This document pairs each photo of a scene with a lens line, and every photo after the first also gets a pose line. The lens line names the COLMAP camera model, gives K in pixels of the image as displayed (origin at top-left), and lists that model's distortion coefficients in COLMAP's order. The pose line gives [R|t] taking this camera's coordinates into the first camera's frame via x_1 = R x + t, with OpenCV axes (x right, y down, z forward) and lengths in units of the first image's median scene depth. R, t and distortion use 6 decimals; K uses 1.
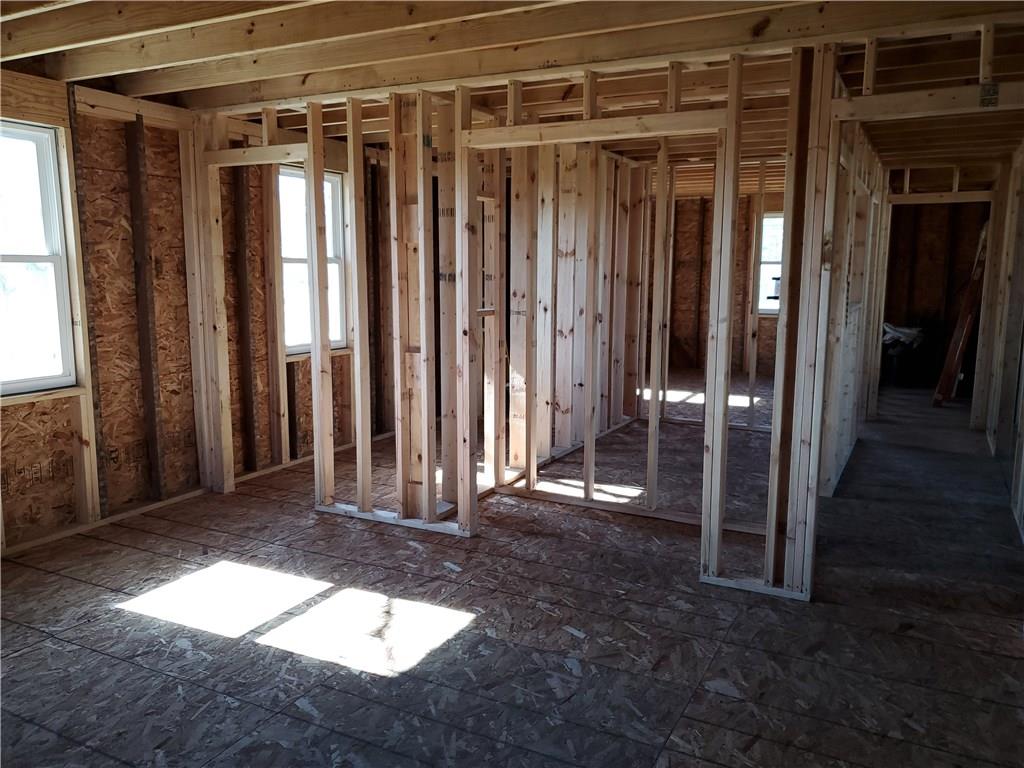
lens RADIAL K [[799.3, 0, 514.8], [0, 799.3, 382.6], [0, 0, 1]] dist [0.039632, -0.007257]
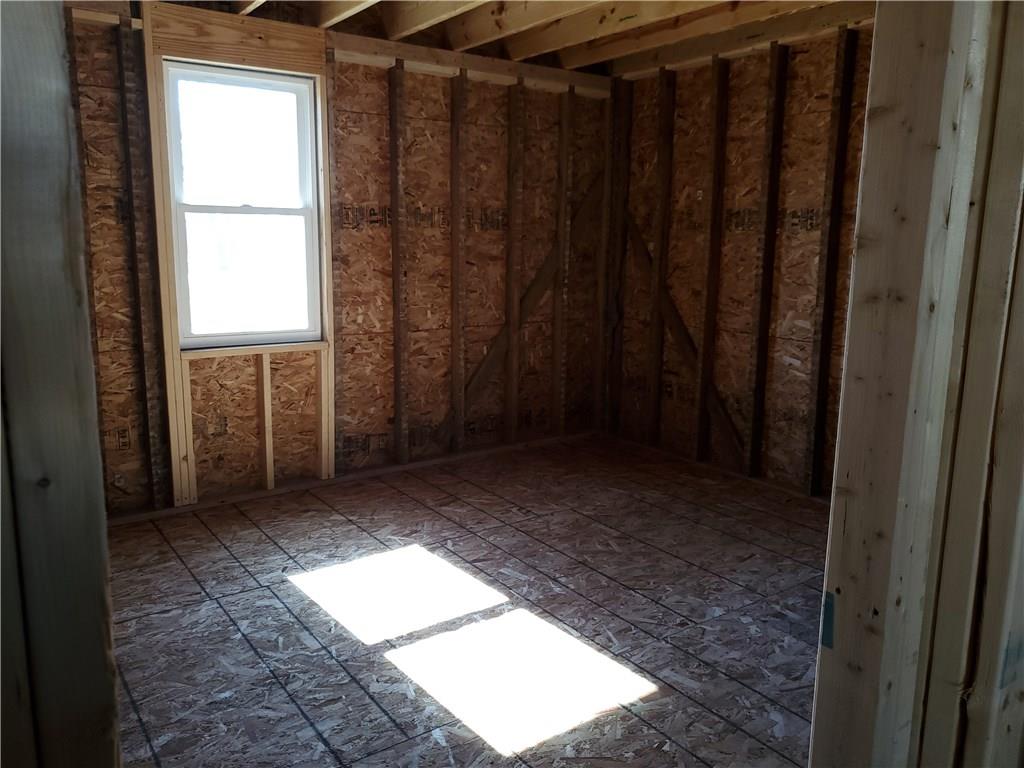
lens RADIAL K [[799.3, 0, 508.4], [0, 799.3, 376.7], [0, 0, 1]] dist [0.039632, -0.007257]
pose [[0.887308, 0.102812, -0.449571, 0.123885], [-0.084205, 0.994564, 0.061253, -0.033620], [0.453424, -0.016494, 0.891142, 0.236676]]
